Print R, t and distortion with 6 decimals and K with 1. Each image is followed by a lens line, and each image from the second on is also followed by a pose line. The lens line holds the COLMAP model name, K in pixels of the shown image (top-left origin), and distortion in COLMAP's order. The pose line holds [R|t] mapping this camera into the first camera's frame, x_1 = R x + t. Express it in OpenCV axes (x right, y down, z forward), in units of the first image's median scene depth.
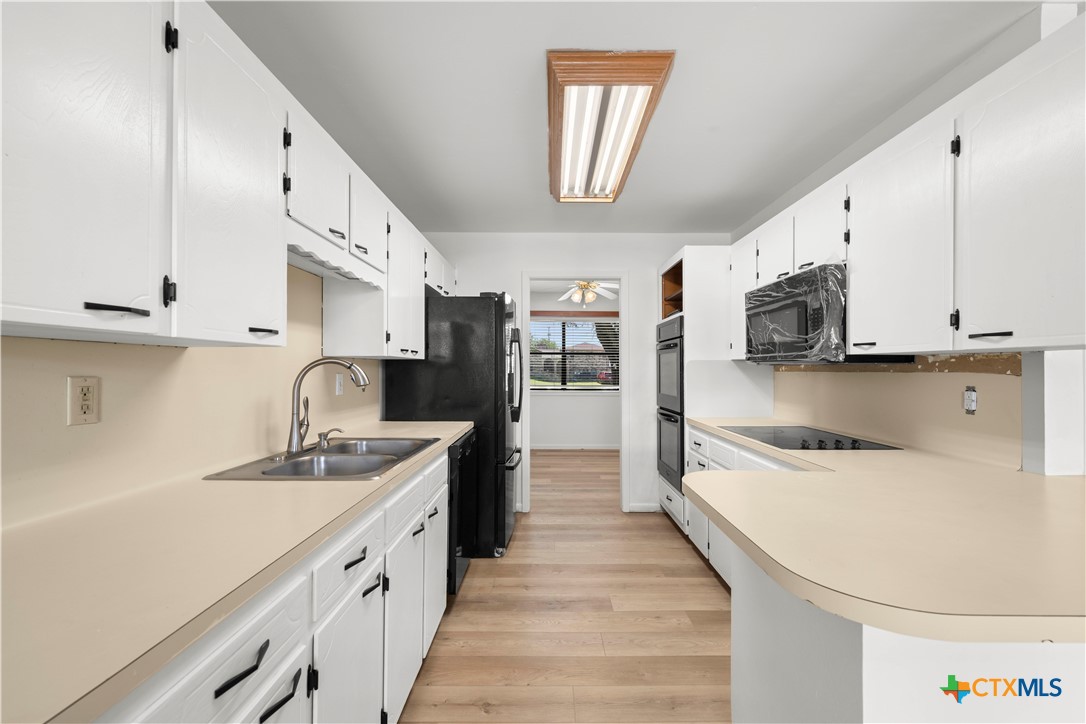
lens RADIAL K [[438.4, 0, 546.0], [0, 438.4, 367.1], [0, 0, 1]] dist [-0.002442, -0.000695]
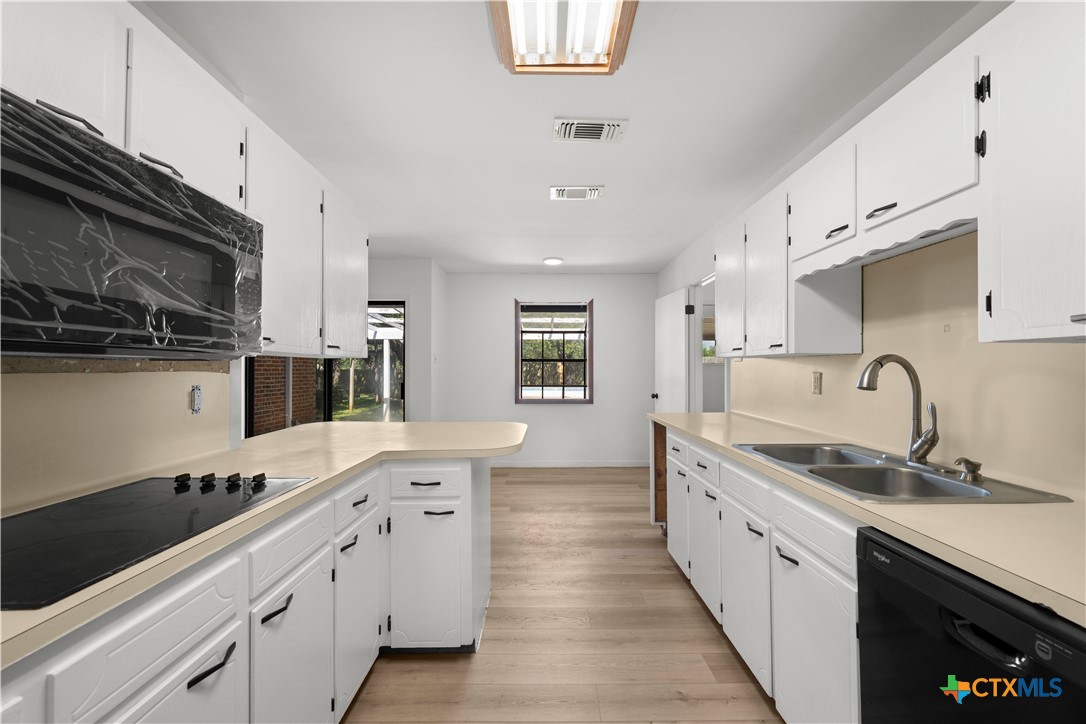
lens RADIAL K [[448.3, 0, 544.6], [0, 448.3, 364.6], [0, 0, 1]] dist [0.000035, -0.000219]
pose [[-0.999983, -0.001373, -0.005723, 0.148776], [-0.001292, 0.999900, -0.014049, 0.008445], [0.005742, -0.014042, -0.999885, 1.562444]]
